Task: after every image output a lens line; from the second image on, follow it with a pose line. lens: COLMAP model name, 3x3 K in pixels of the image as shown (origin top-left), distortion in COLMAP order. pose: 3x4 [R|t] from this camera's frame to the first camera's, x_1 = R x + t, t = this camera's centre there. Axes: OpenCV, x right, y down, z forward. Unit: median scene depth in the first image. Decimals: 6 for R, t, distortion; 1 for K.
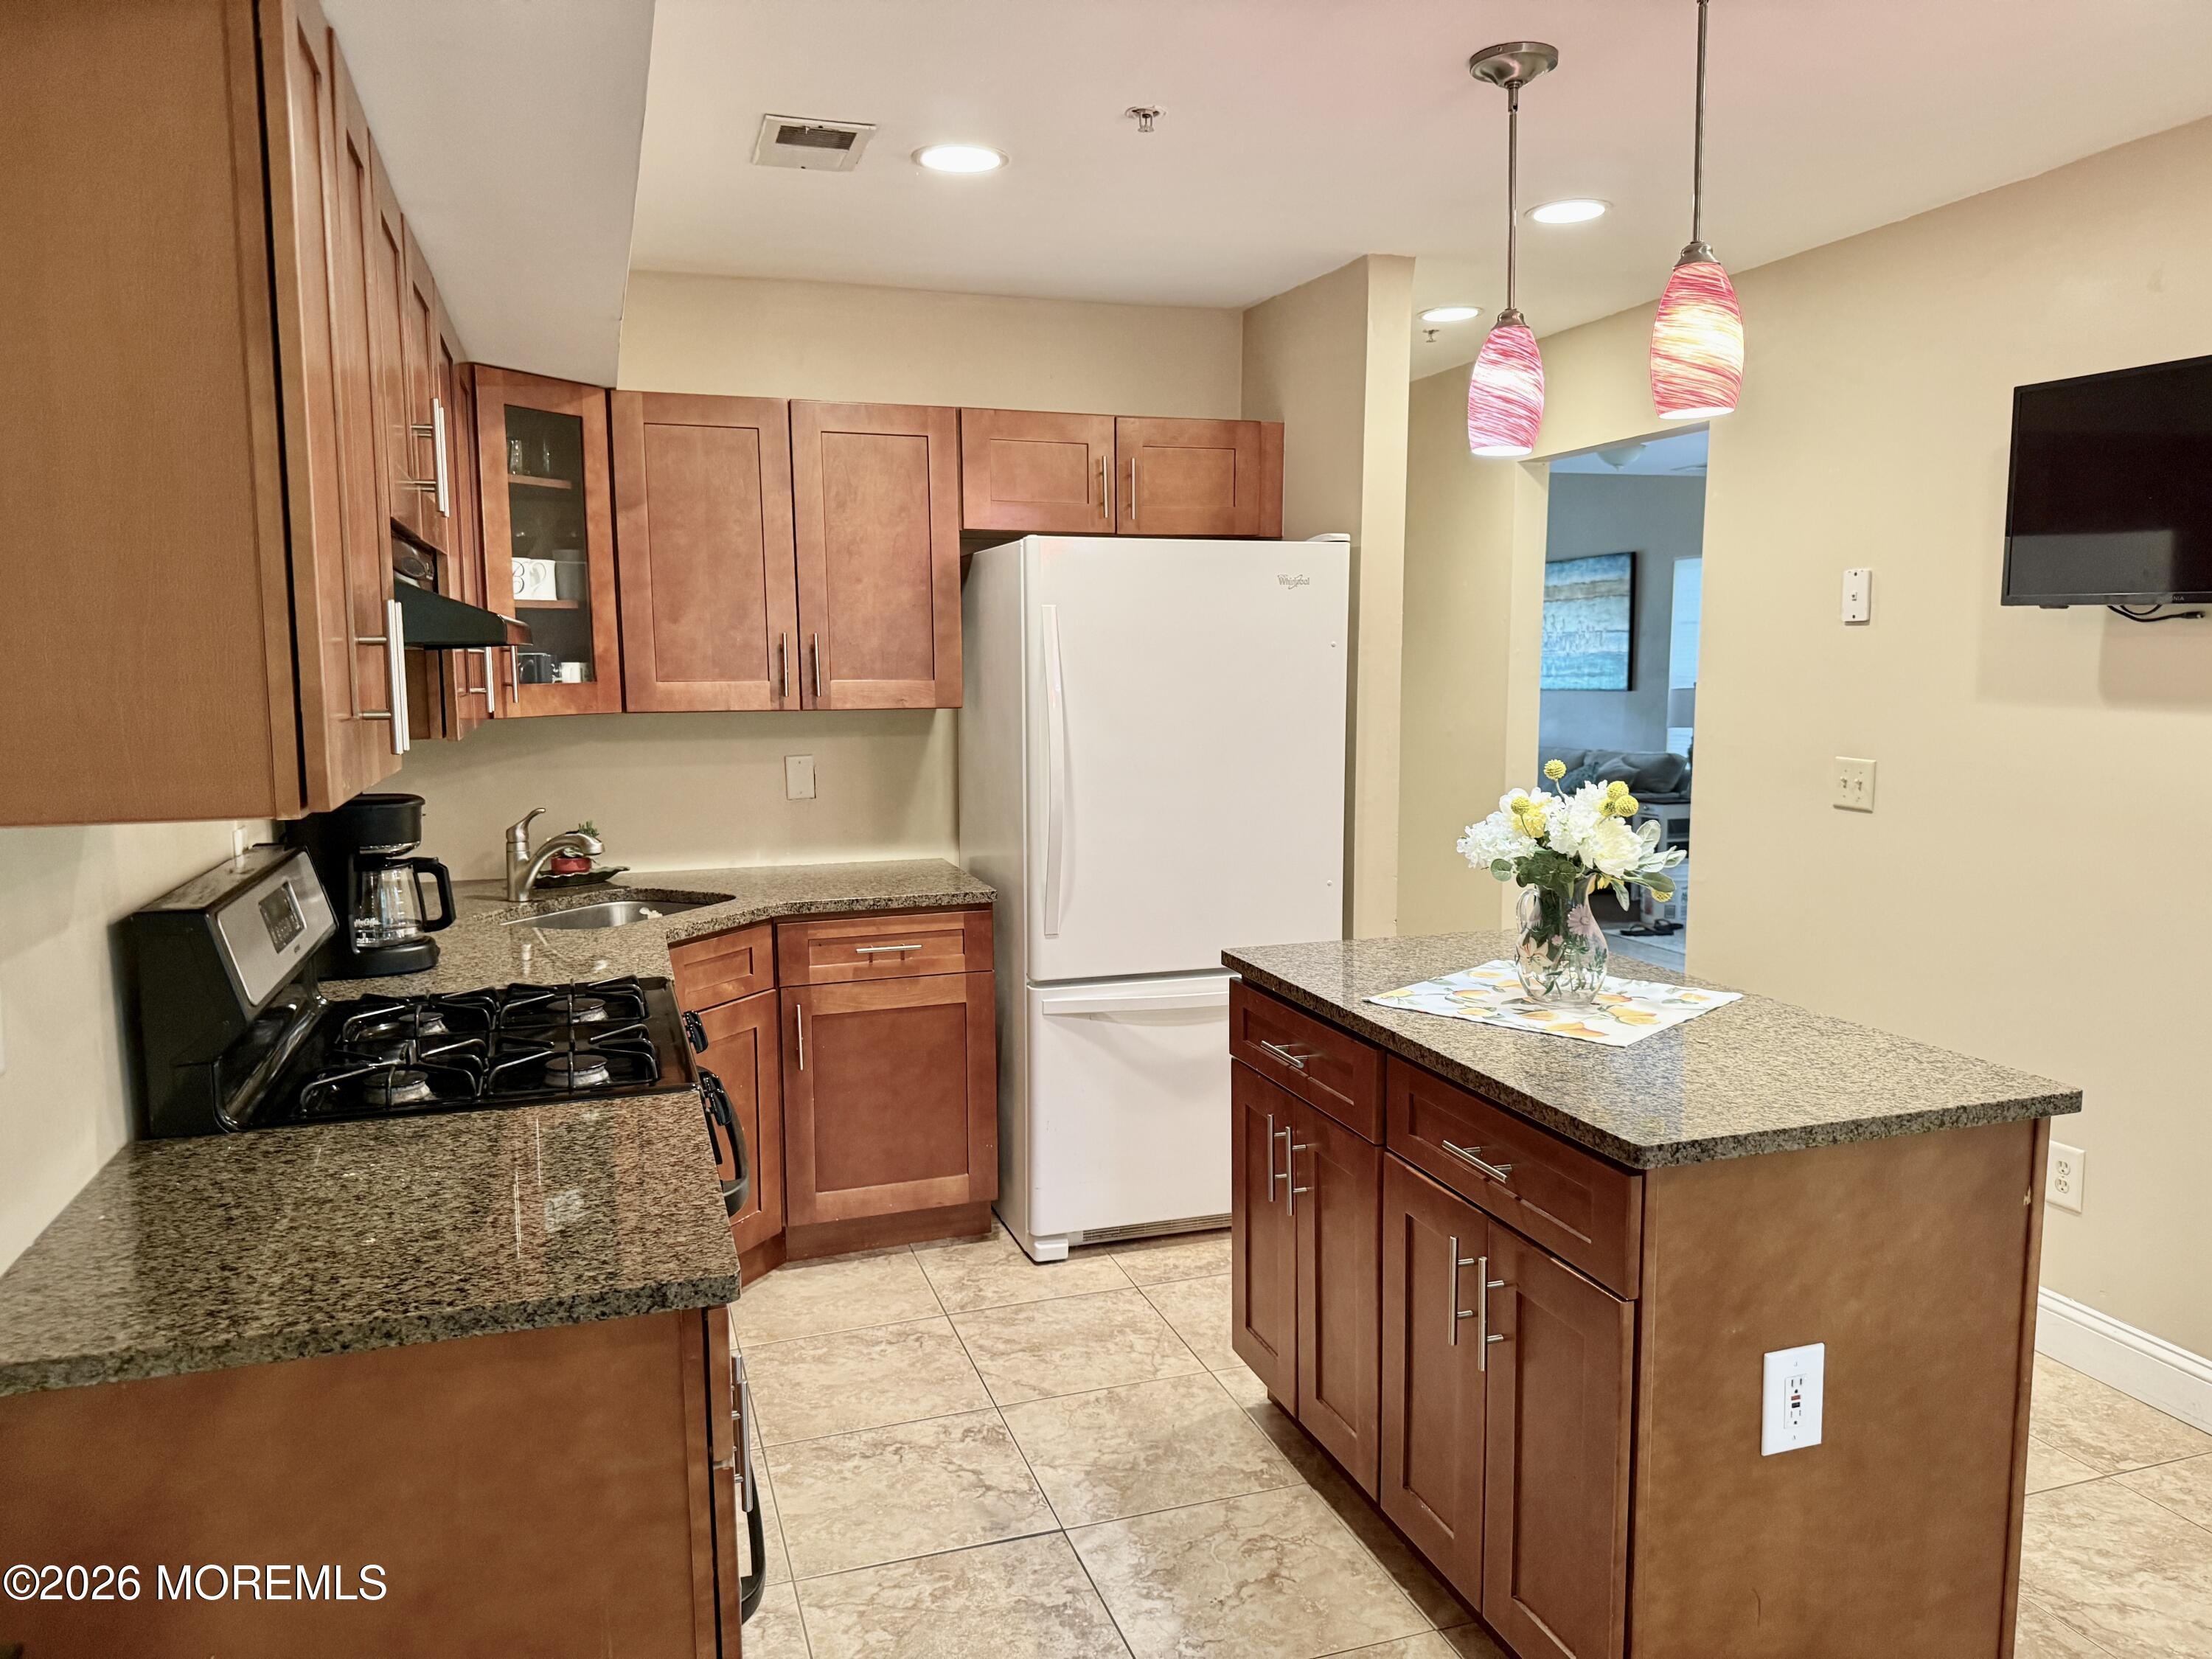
lens RADIAL K [[1515.5, 0, 1103.5], [0, 1515.5, 847.1], [0, 0, 1]] dist [0.109825, -0.132686]
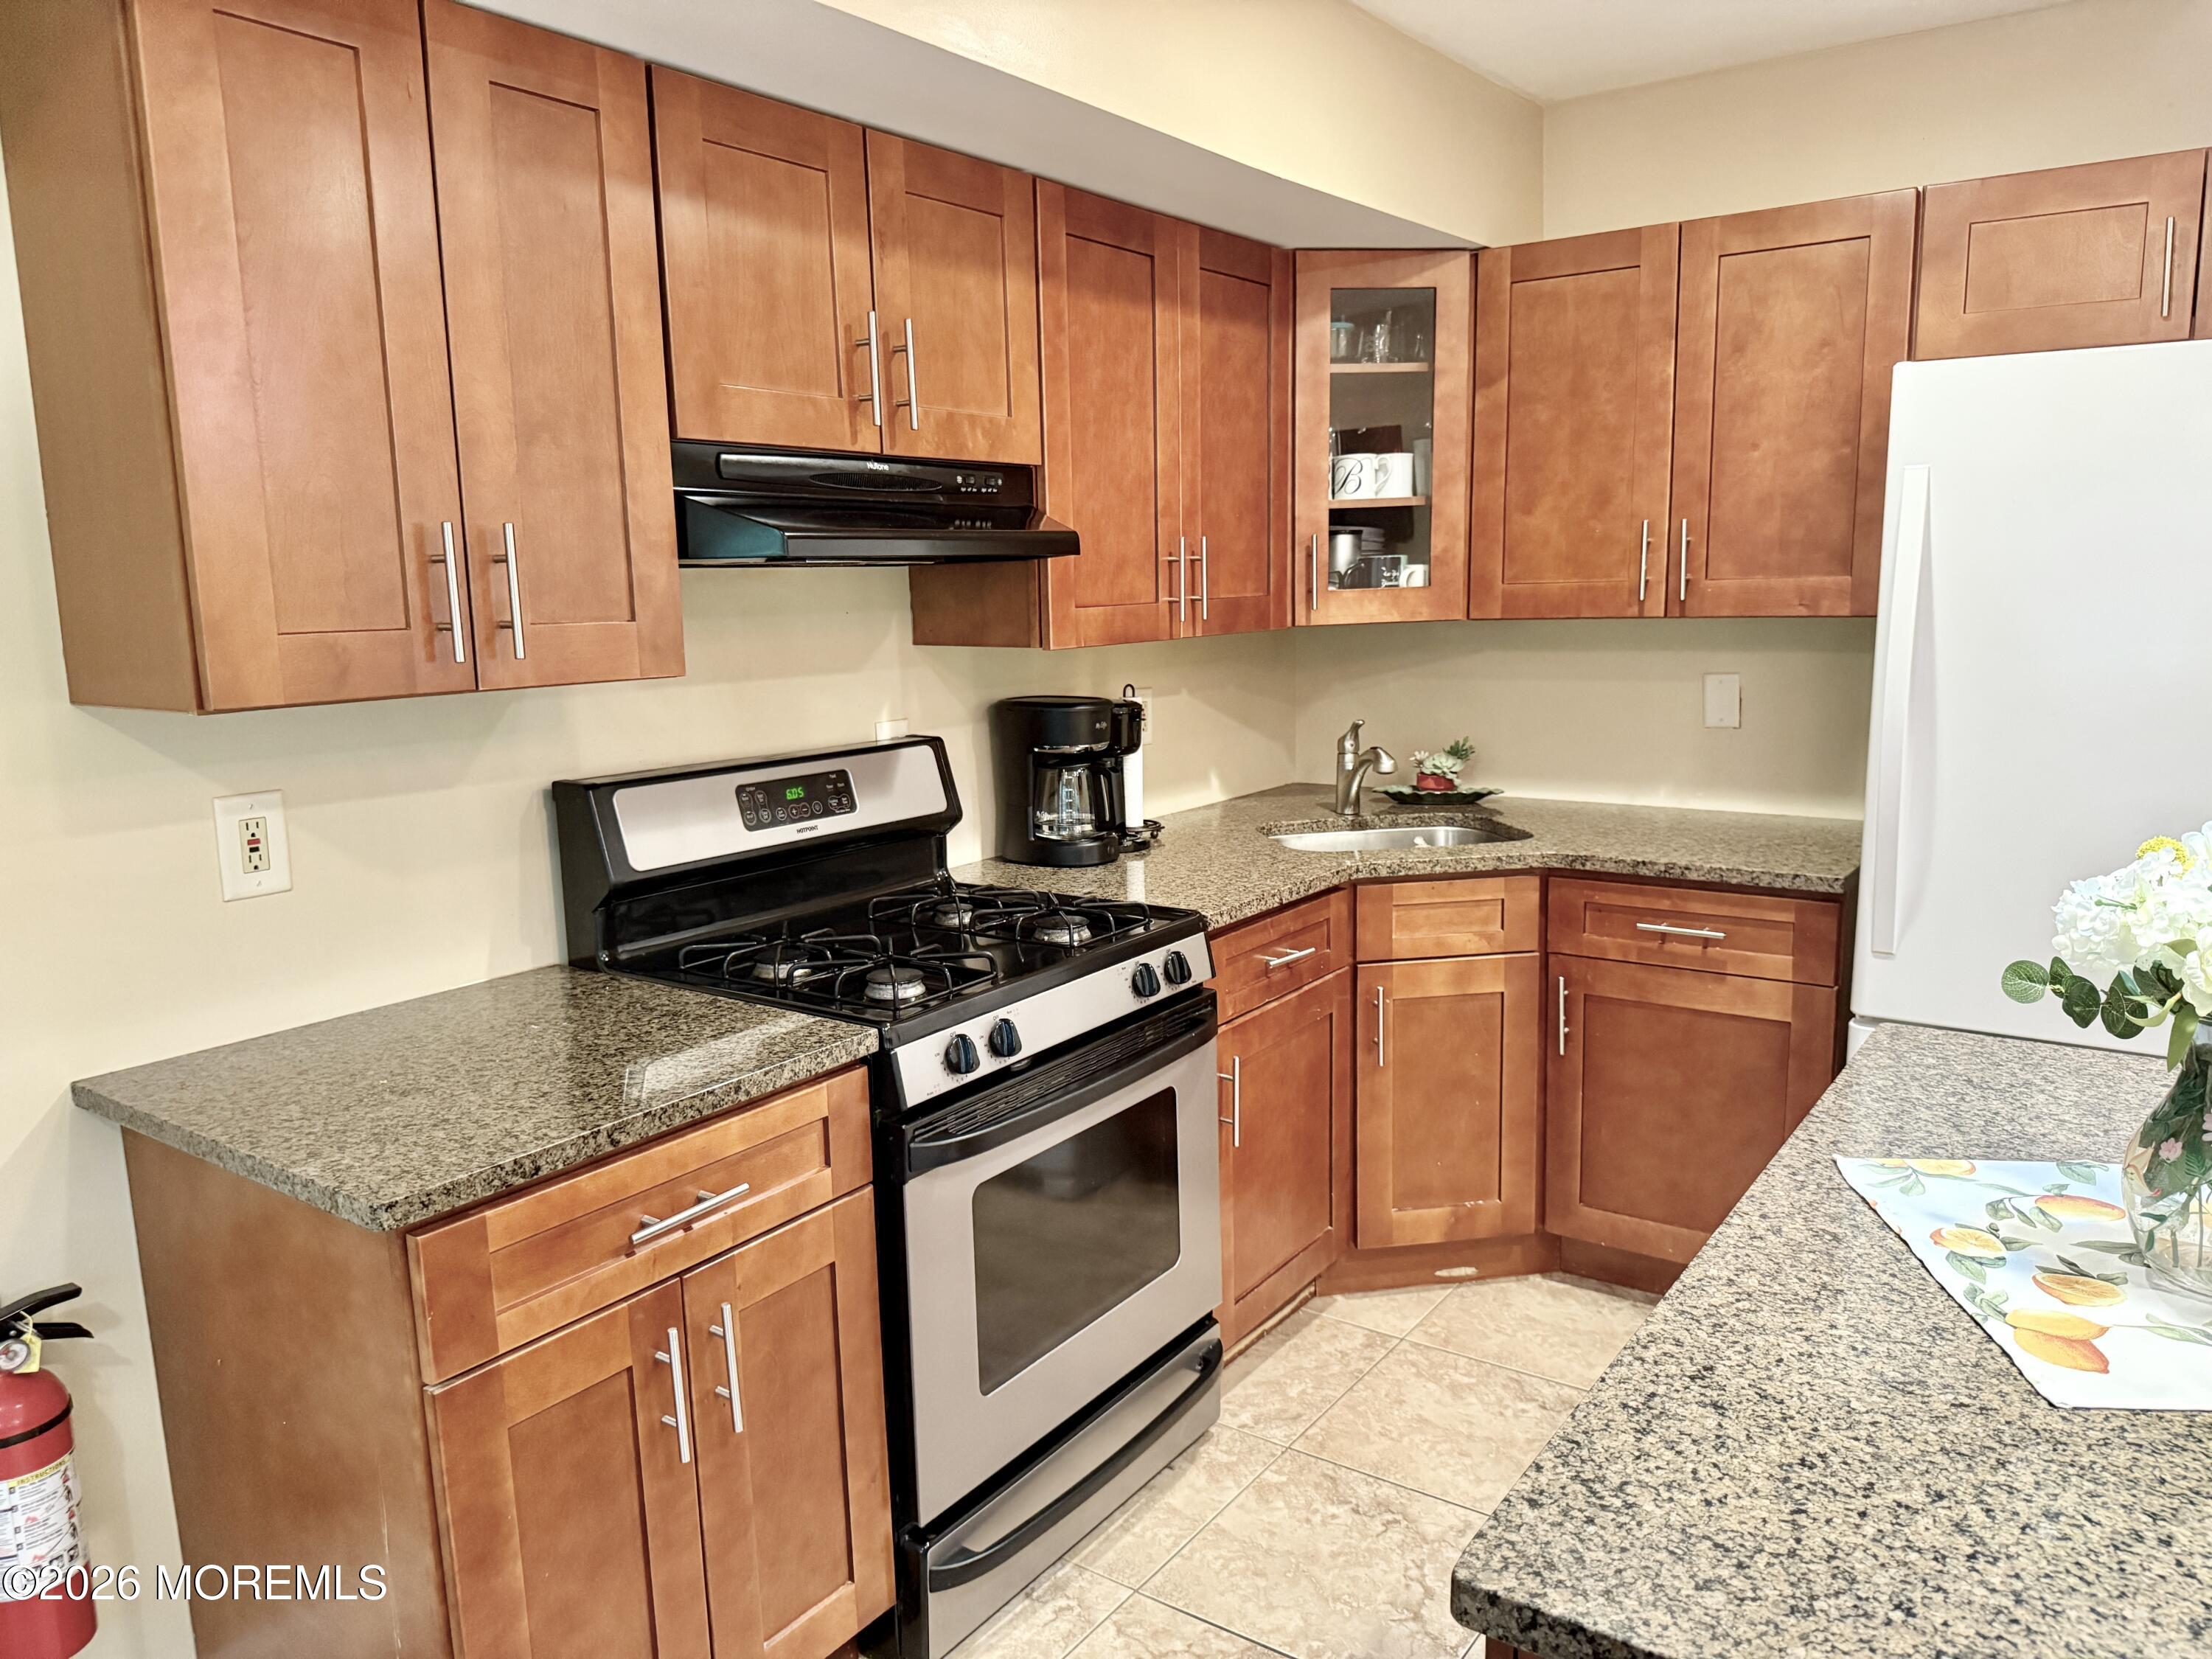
lens RADIAL K [[1536.9, 0, 1121.6], [0, 1536.9, 852.1], [0, 0, 1]] dist [0.127365, -0.233335]
pose [[0.597499, 0.137926, -0.789918, 0.305604], [-0.081245, 0.990440, 0.111484, -0.037580], [0.797743, -0.002435, 0.602993, 0.290271]]
